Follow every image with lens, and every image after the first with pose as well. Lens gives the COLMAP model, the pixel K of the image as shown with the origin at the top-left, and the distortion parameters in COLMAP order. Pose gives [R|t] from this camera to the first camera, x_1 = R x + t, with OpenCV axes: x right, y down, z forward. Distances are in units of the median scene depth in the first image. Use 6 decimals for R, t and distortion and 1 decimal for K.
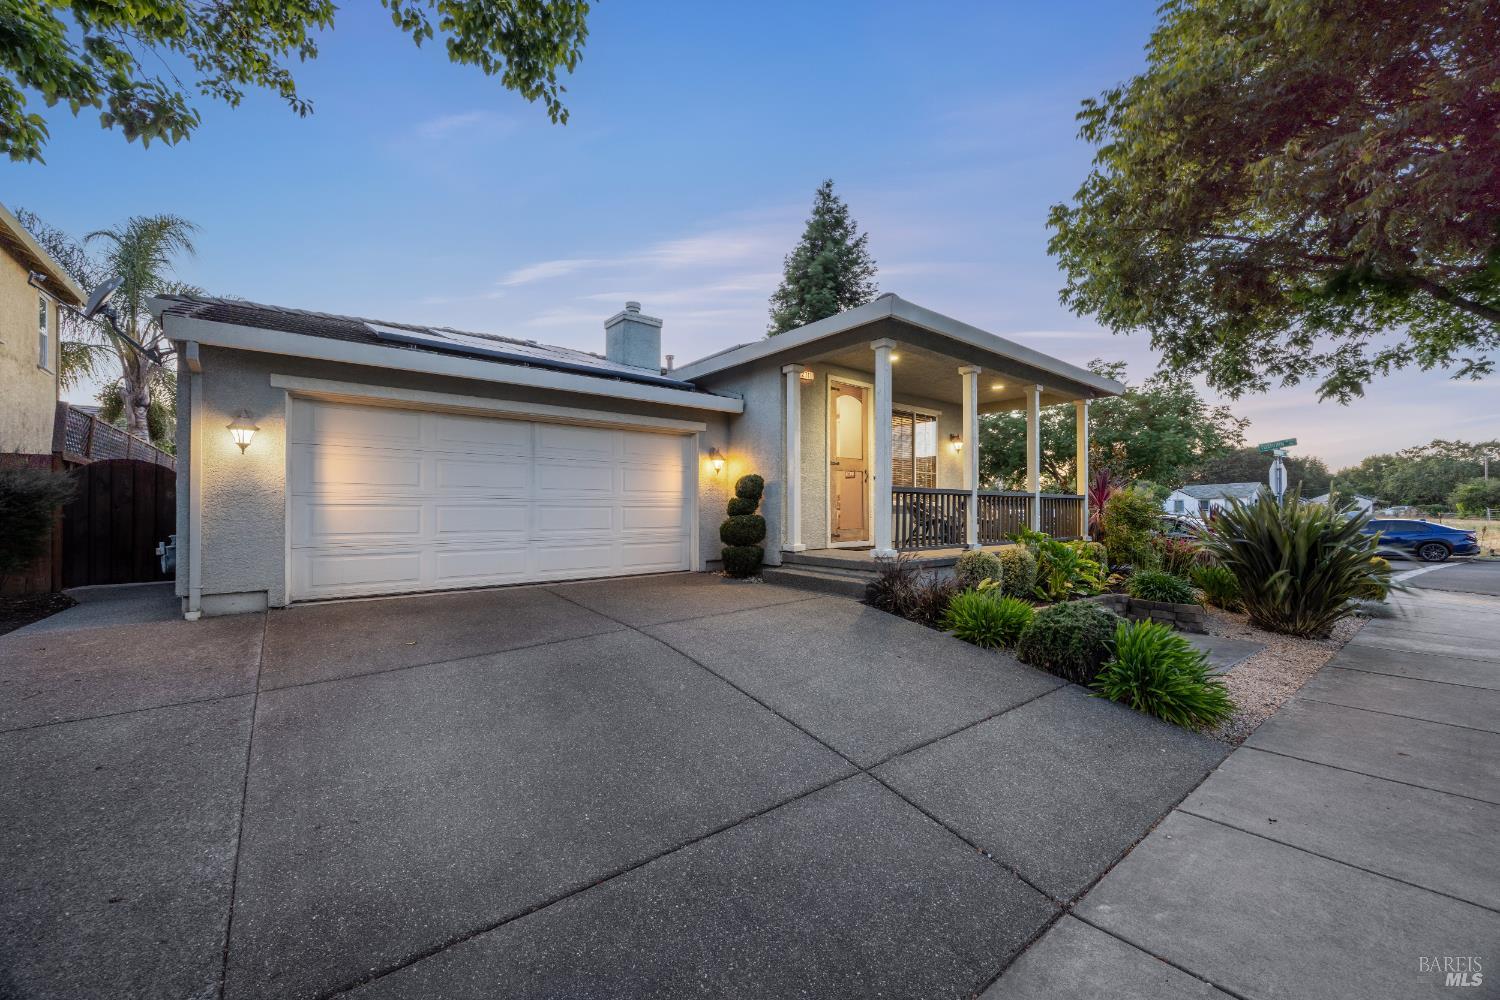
lens RADIAL K [[569.9, 0, 757.5], [0, 569.9, 501.4], [0, 0, 1]] dist [0.000001, -0.000655]
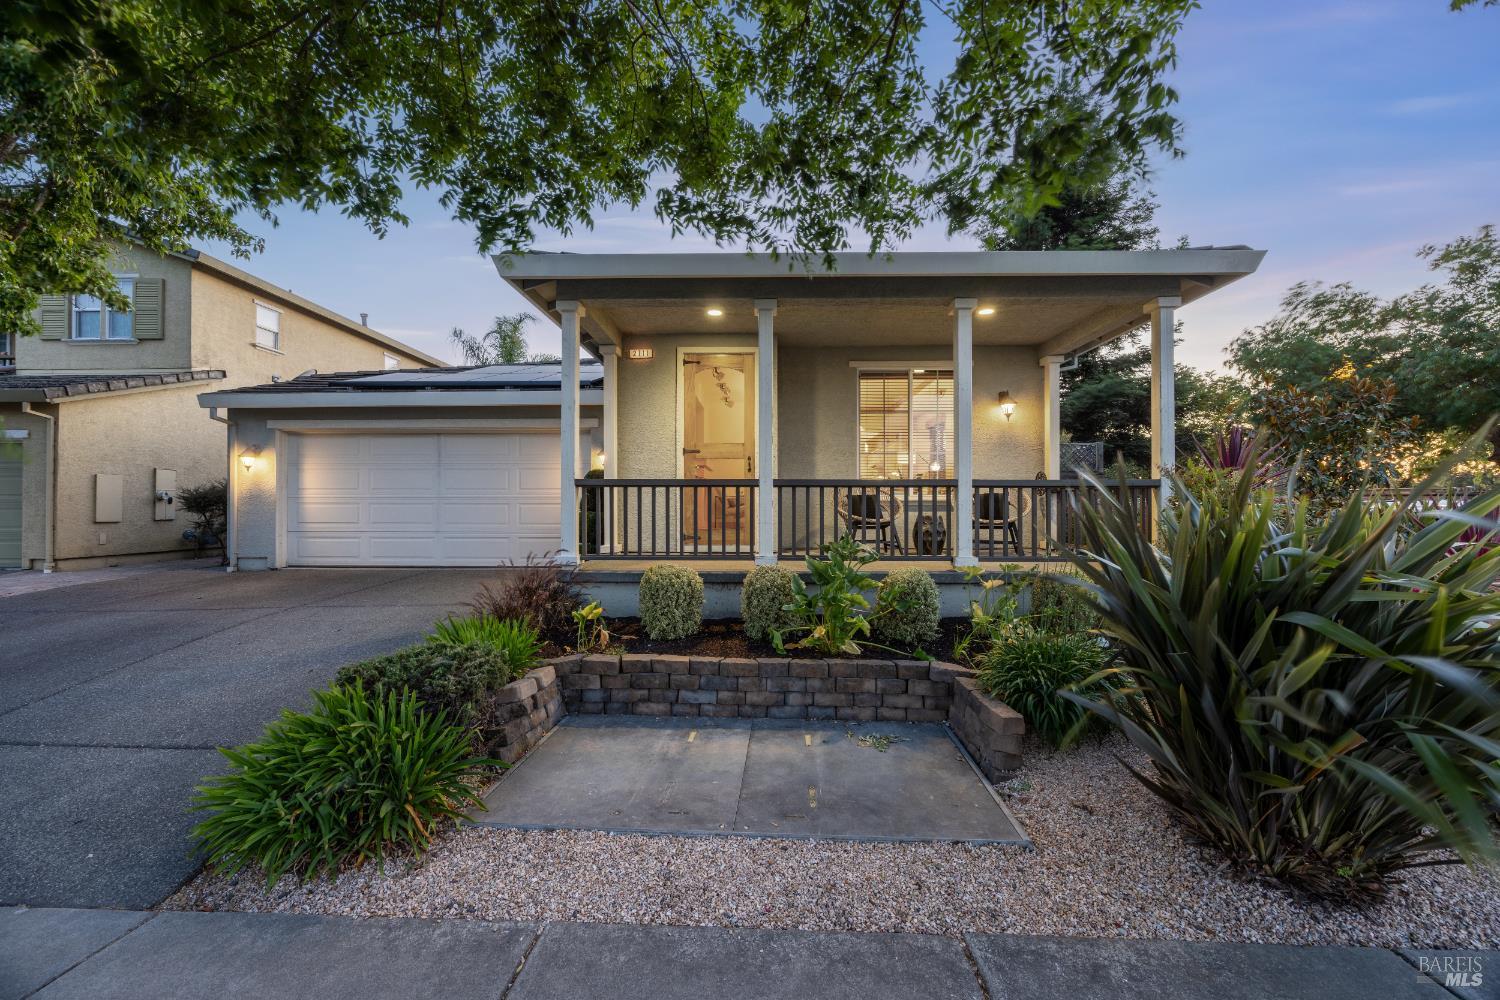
lens RADIAL K [[569.9, 0, 749.9], [0, 569.9, 501.9], [0, 0, 1]] dist [0.000001, -0.000655]
pose [[0.760699, -0.005921, -0.649078, 0.997671], [0.008665, 0.999962, 0.001033, 0.009839], [0.649047, -0.006410, 0.760721, 0.564131]]
